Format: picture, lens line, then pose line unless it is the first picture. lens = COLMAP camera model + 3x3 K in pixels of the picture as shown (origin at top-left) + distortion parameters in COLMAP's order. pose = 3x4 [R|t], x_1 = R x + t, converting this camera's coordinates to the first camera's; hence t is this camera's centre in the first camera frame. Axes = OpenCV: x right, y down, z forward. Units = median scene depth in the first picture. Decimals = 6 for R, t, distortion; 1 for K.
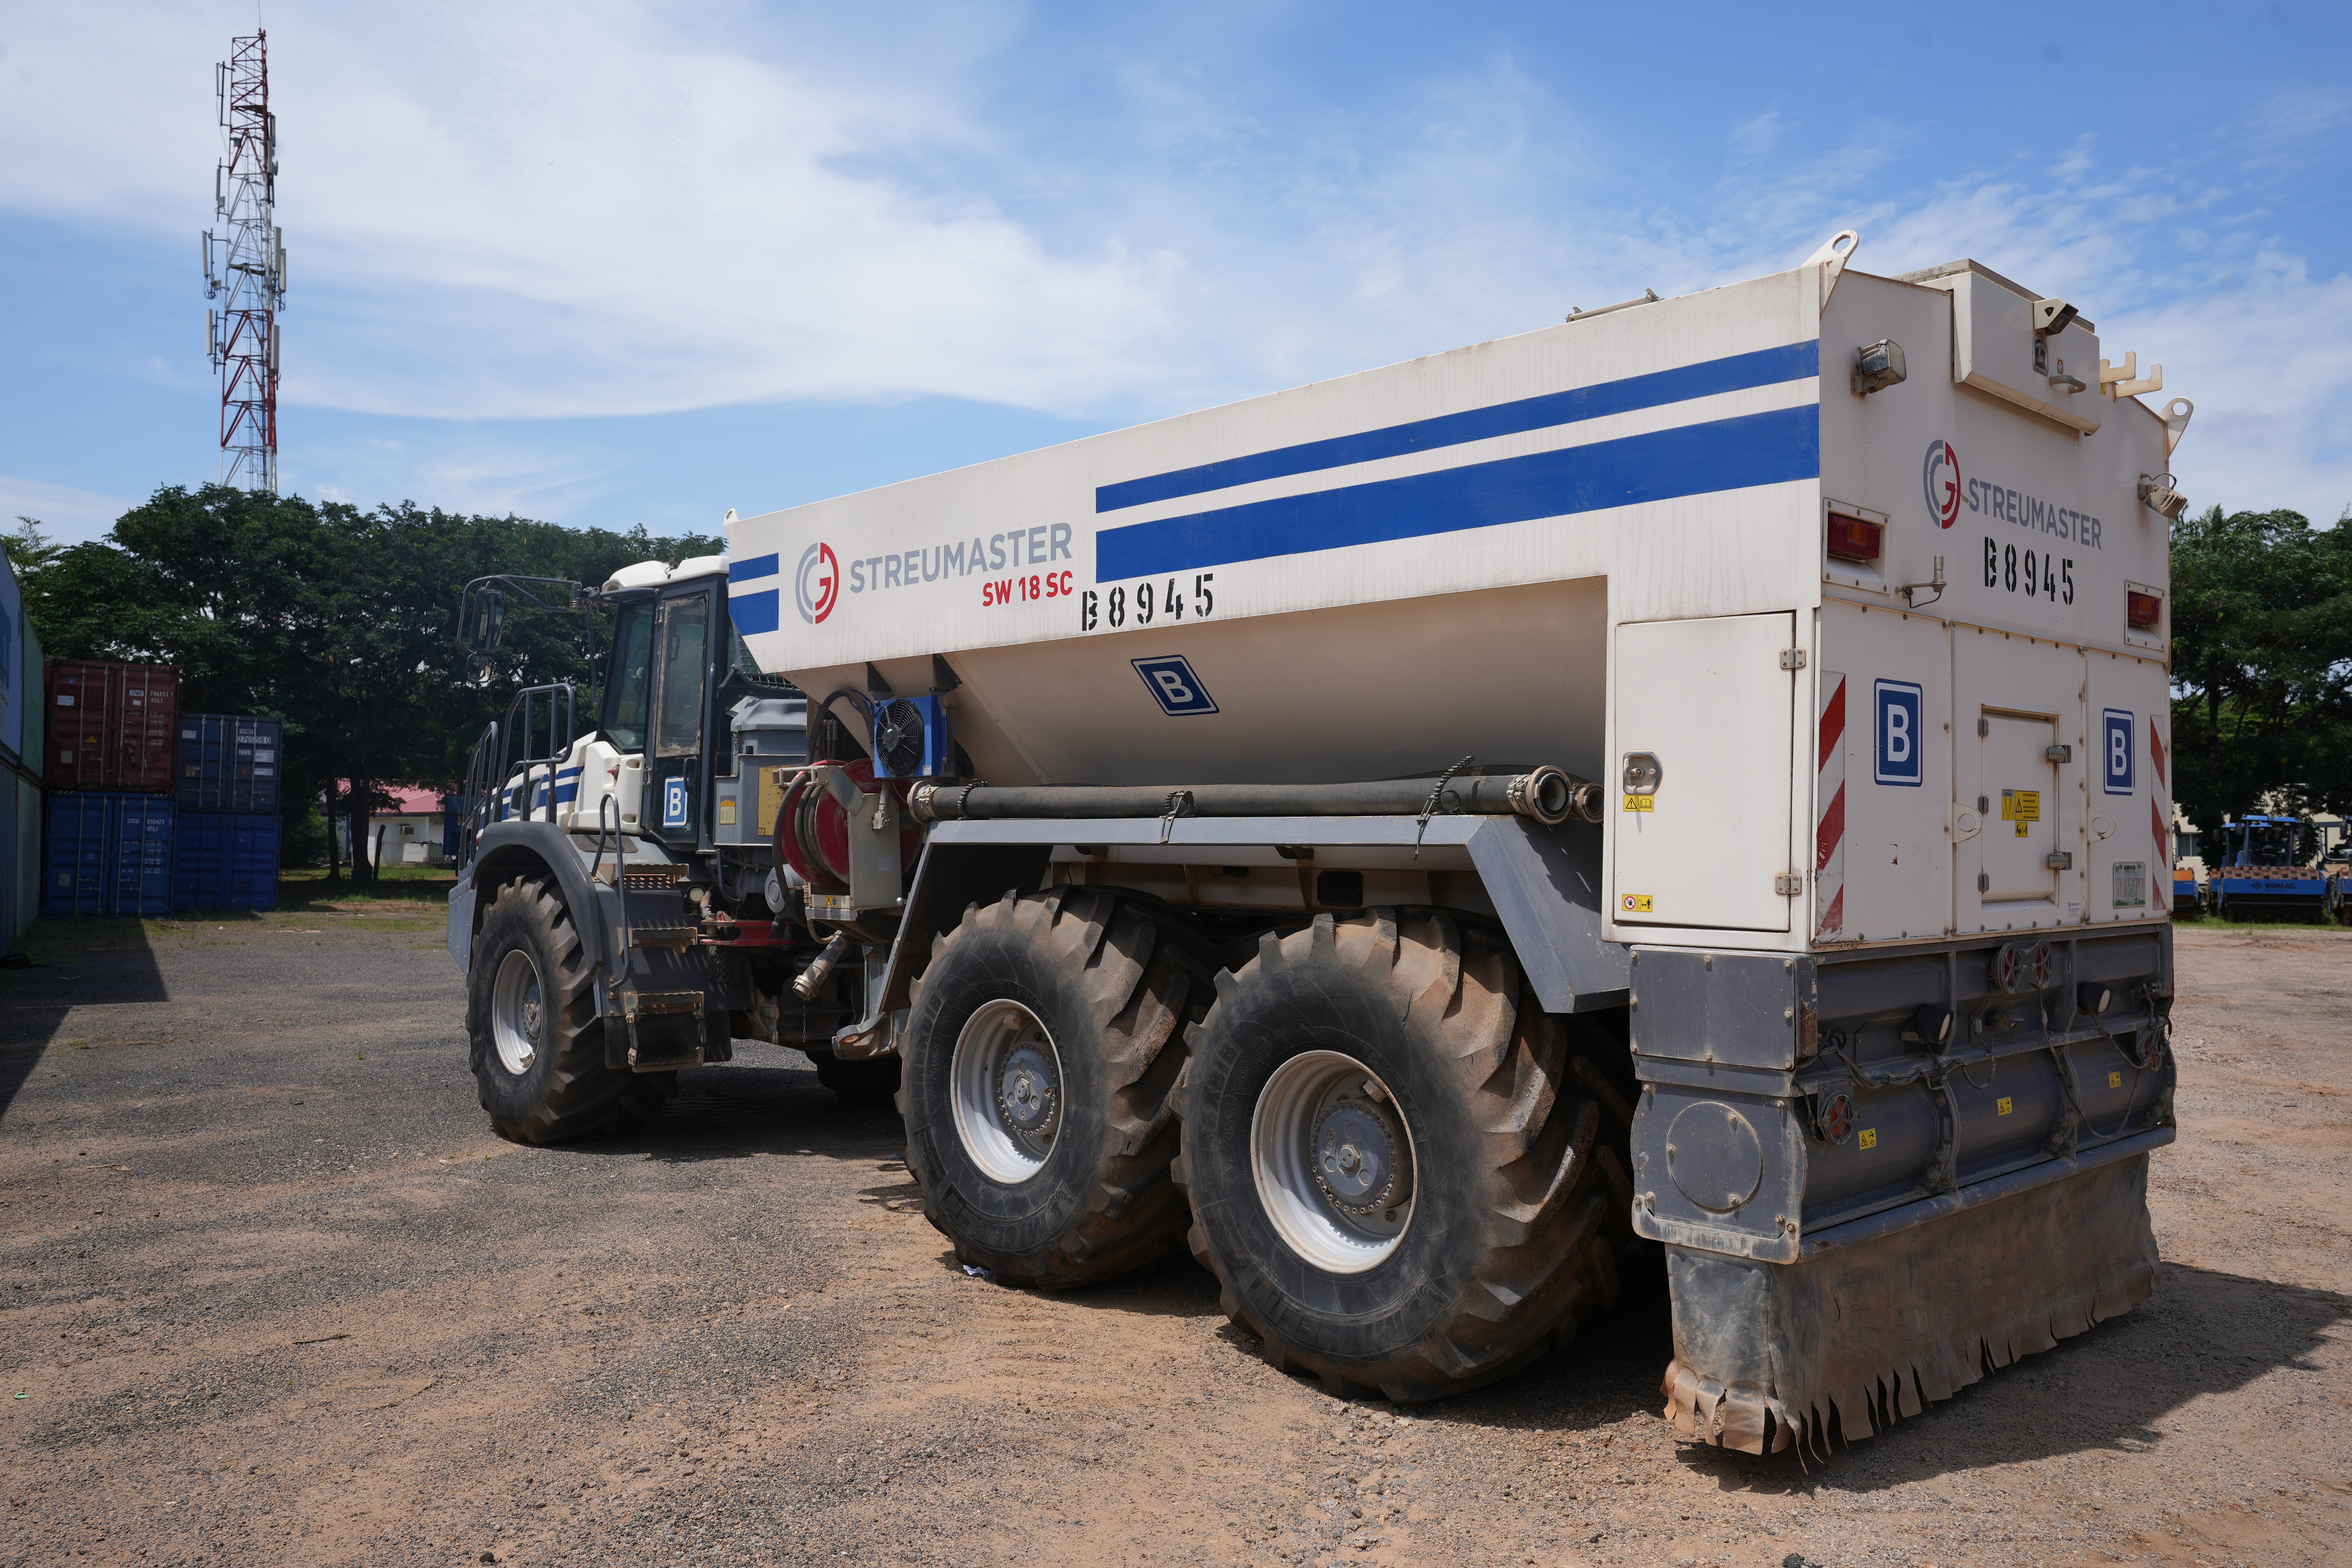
lens RADIAL K [[1845.3, 0, 1156.1], [0, 1845.3, 782.3], [0, 0, 1]] dist [0.010387, 0.013657]
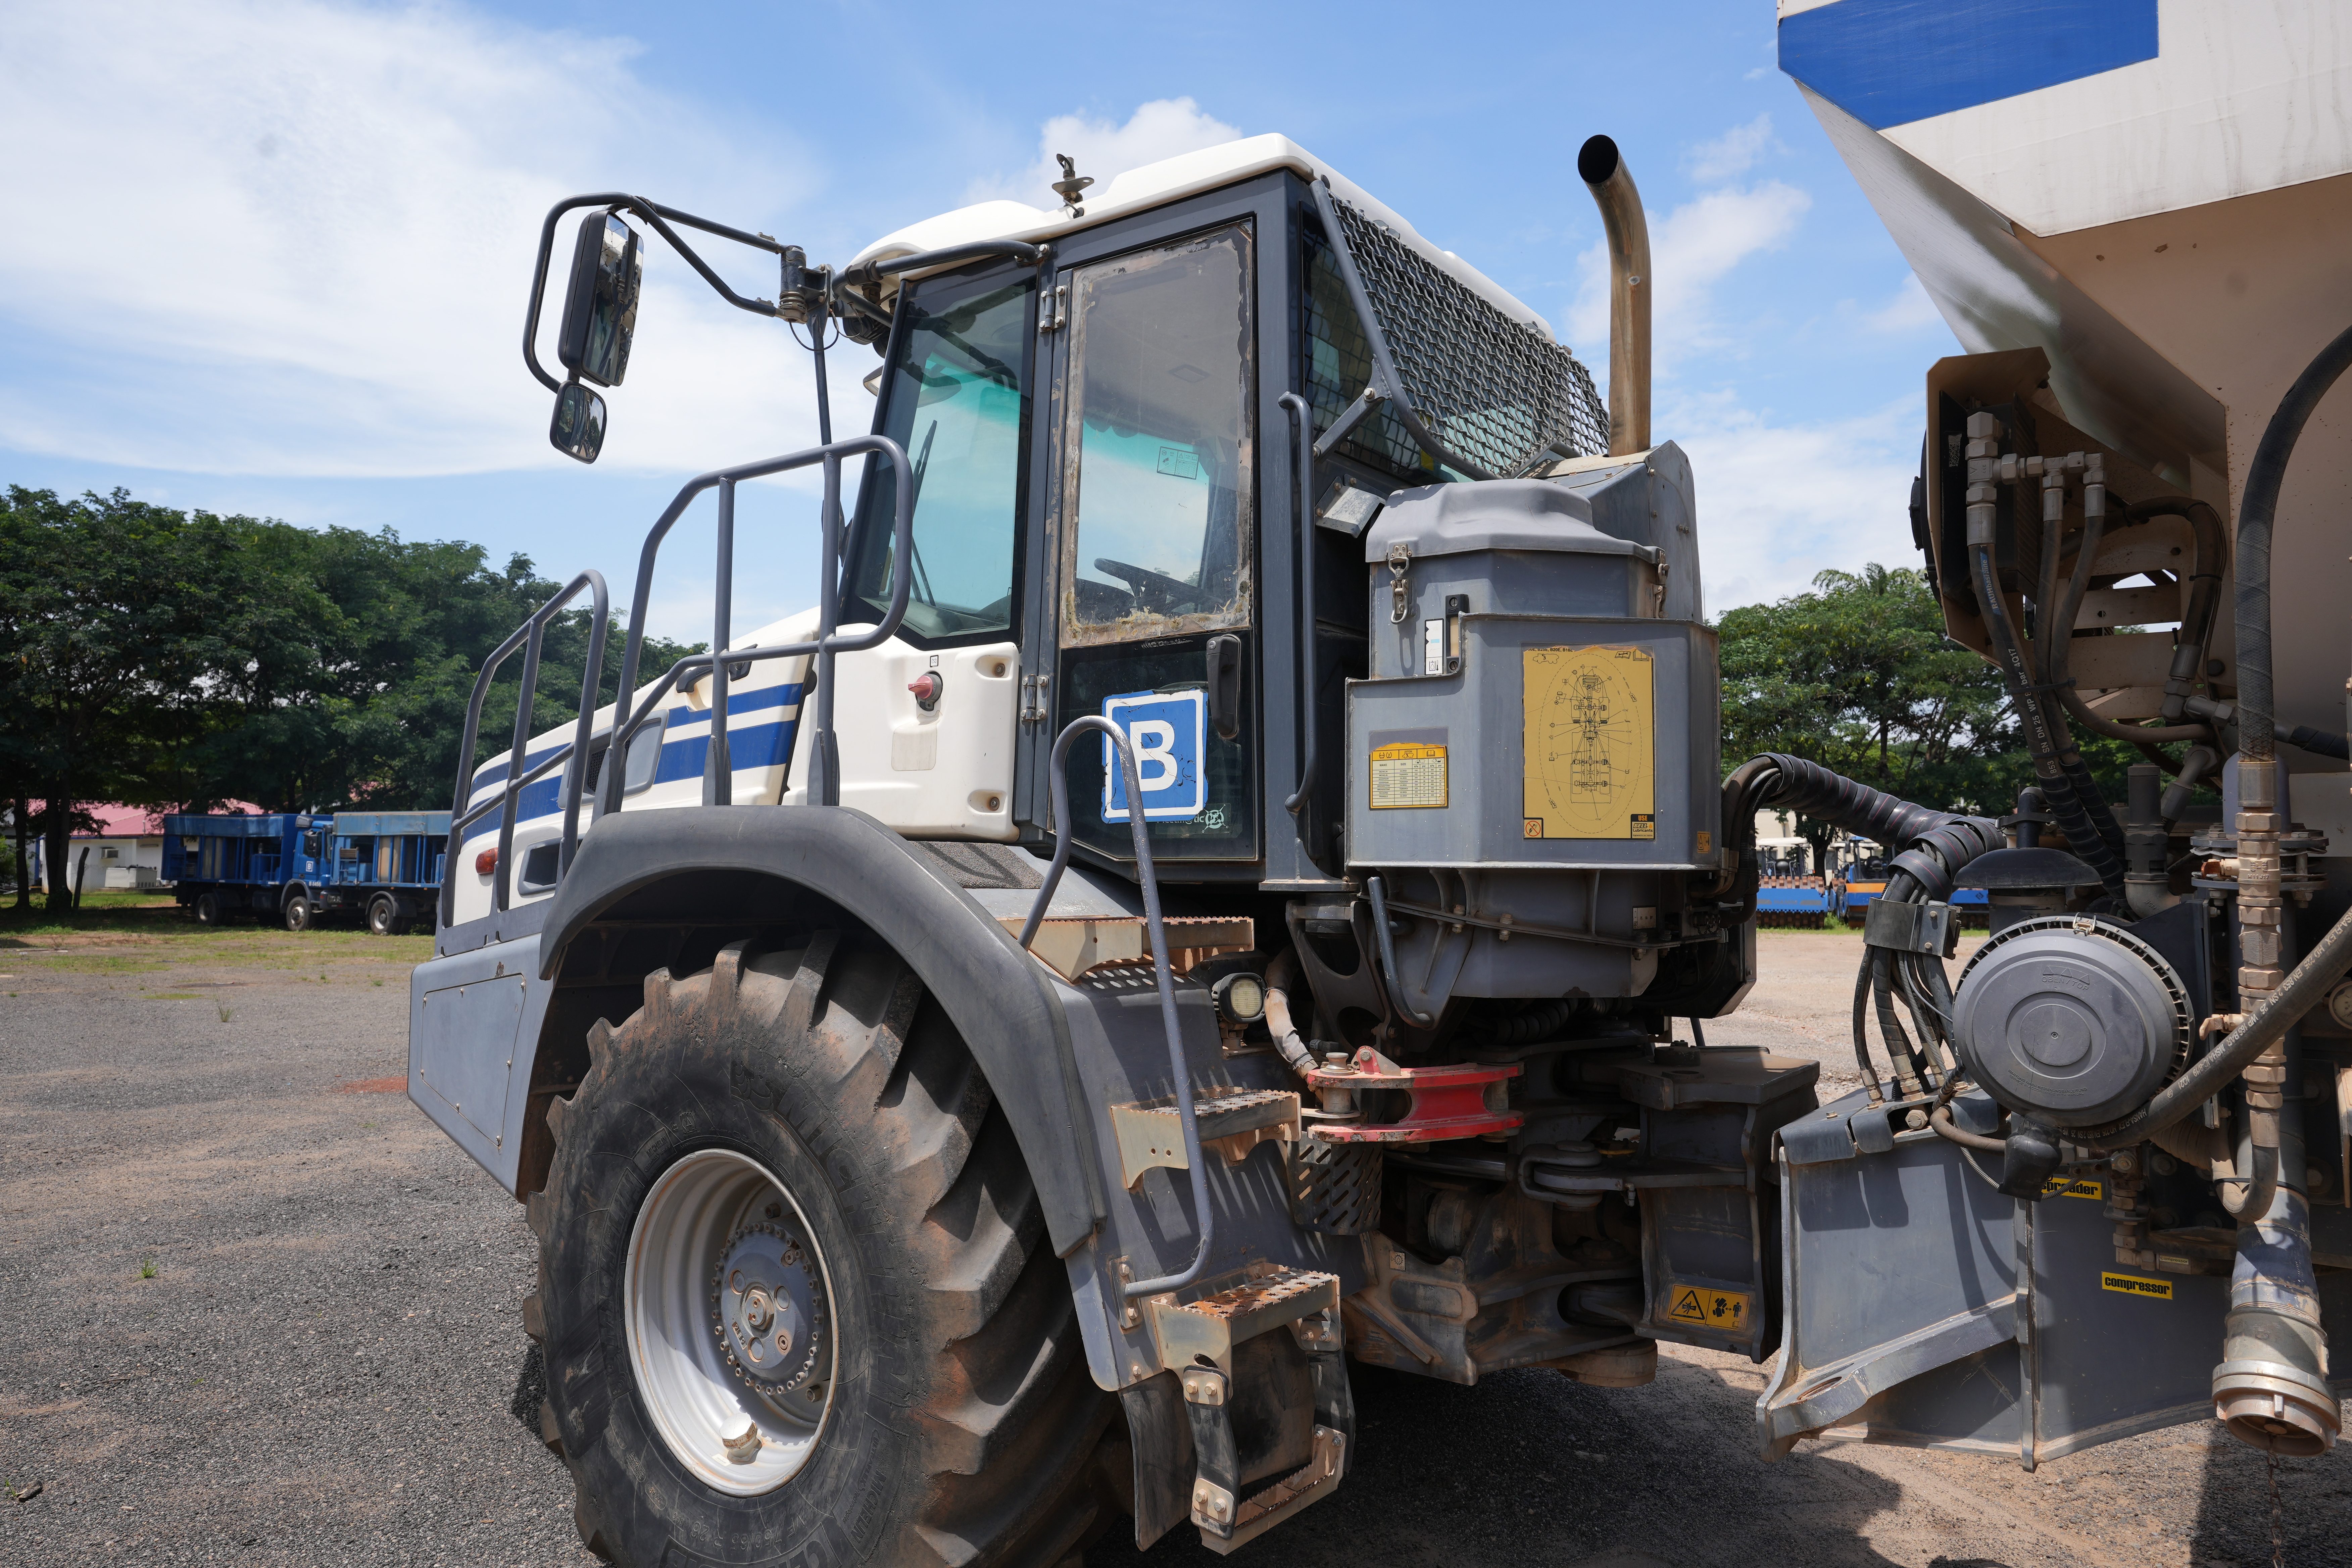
lens RADIAL K [[1652.4, 0, 1200.8], [0, 1652.4, 787.5], [0, 0, 1]] dist [0.001951, 0.027809]
pose [[0.980006, 0.003346, 0.198941, -0.293739], [-0.000960, 0.999926, -0.012088, 0.019732], [-0.198967, 0.011656, 0.979937, 0.603394]]
